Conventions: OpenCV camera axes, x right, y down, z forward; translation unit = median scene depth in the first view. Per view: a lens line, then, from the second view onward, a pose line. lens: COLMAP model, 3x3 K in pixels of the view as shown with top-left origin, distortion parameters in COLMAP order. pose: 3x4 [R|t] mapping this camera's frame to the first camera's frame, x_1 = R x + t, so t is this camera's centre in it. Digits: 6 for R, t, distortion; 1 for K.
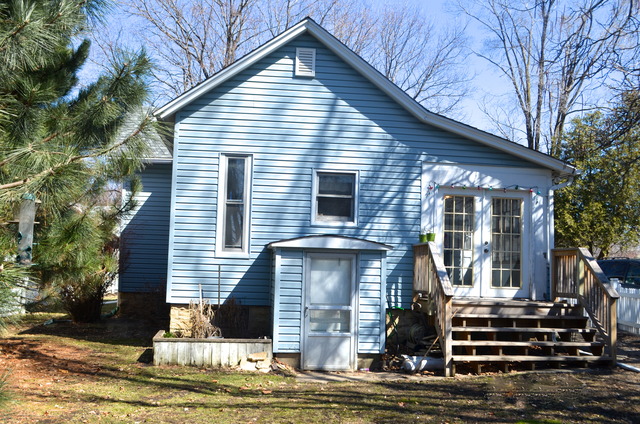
lens RADIAL K [[720.7, 0, 320.0], [0, 720.7, 212.0], [0, 0, 1]] dist [0.004361, 0.001285]
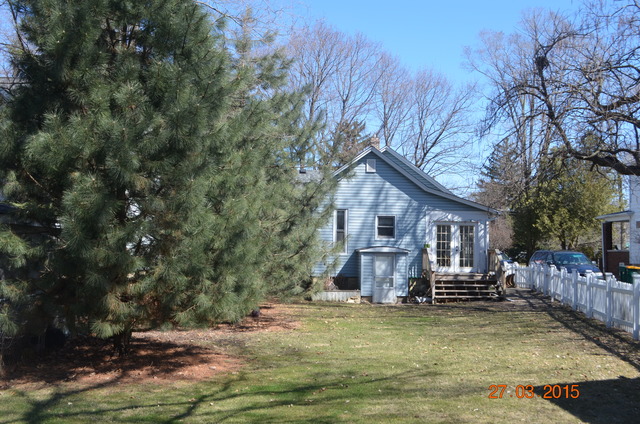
lens RADIAL K [[868.2, 0, 320.0], [0, 868.2, 212.0], [0, 0, 1]] dist [-0.009814, -0.001418]
pose [[0.998493, -0.014486, -0.052940, -0.038368], [0.016536, 0.999122, 0.038491, -0.175439], [0.052336, -0.039309, 0.997856, -1.679408]]
